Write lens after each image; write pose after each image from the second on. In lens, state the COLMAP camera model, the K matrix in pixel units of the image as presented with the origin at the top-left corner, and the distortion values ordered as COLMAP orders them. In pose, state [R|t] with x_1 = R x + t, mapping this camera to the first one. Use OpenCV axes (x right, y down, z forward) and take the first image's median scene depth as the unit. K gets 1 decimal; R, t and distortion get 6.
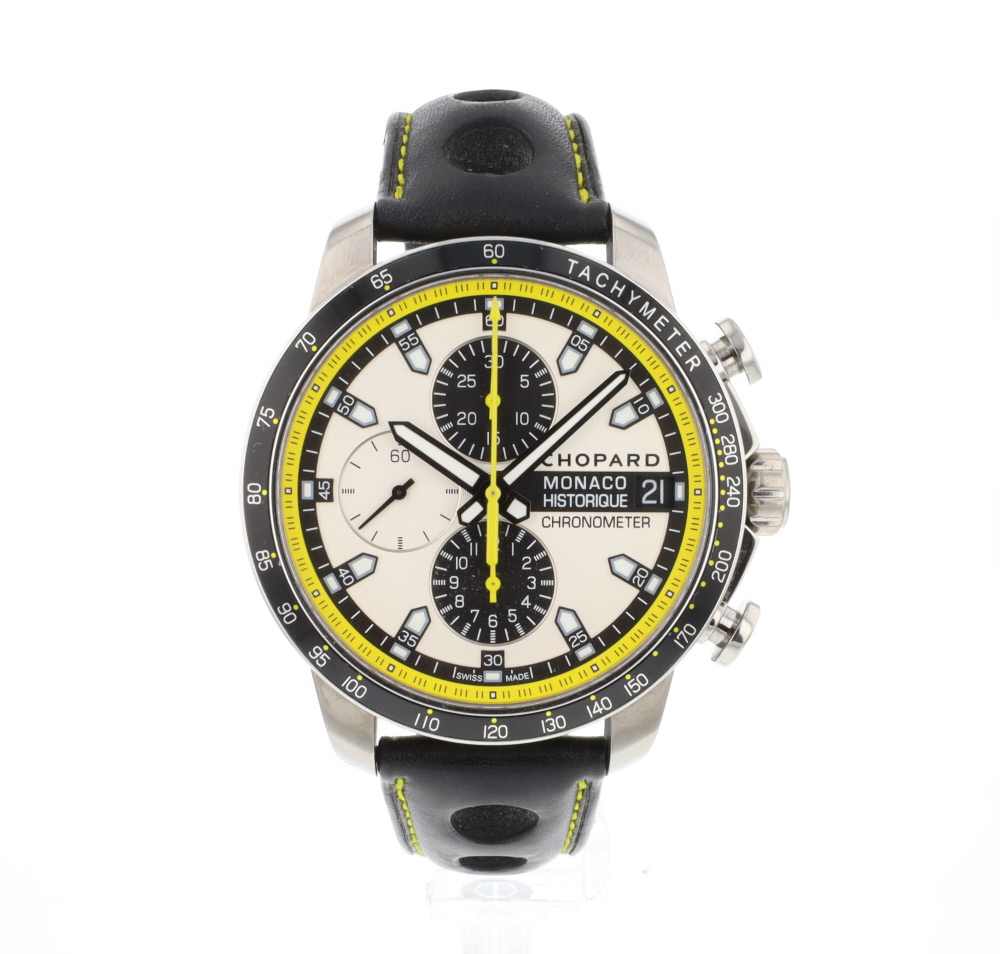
lens RADIAL K [[826.4, 0, 498.4], [0, 826.4, 476.7], [0, 0, 1]] dist [-0.017314, -0.006803]
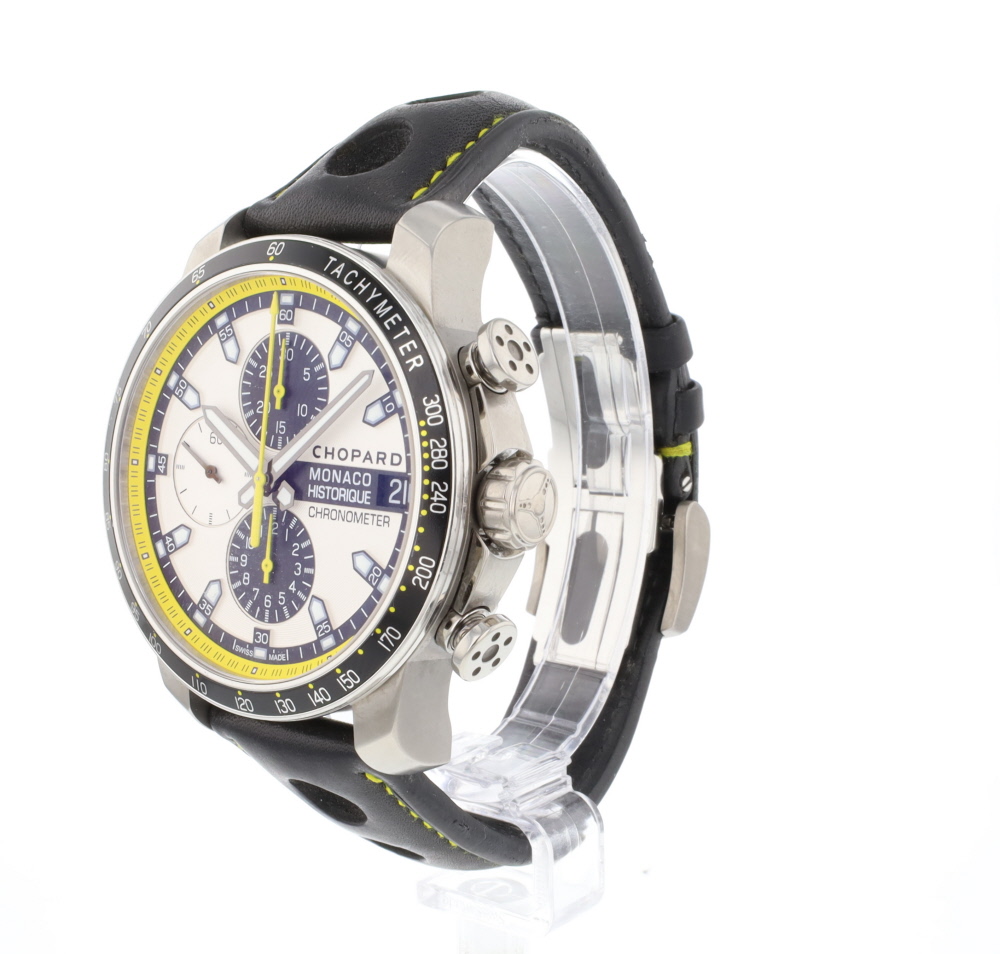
lens RADIAL K [[826.4, 0, 497.5], [0, 826.4, 477.3], [0, 0, 1]] dist [-0.017314, -0.006803]
pose [[0.949017, 0.089473, -0.302259, 0.589806], [-0.090486, 0.995840, 0.010683, -0.020101], [0.301958, 0.017212, 0.953166, 0.089420]]
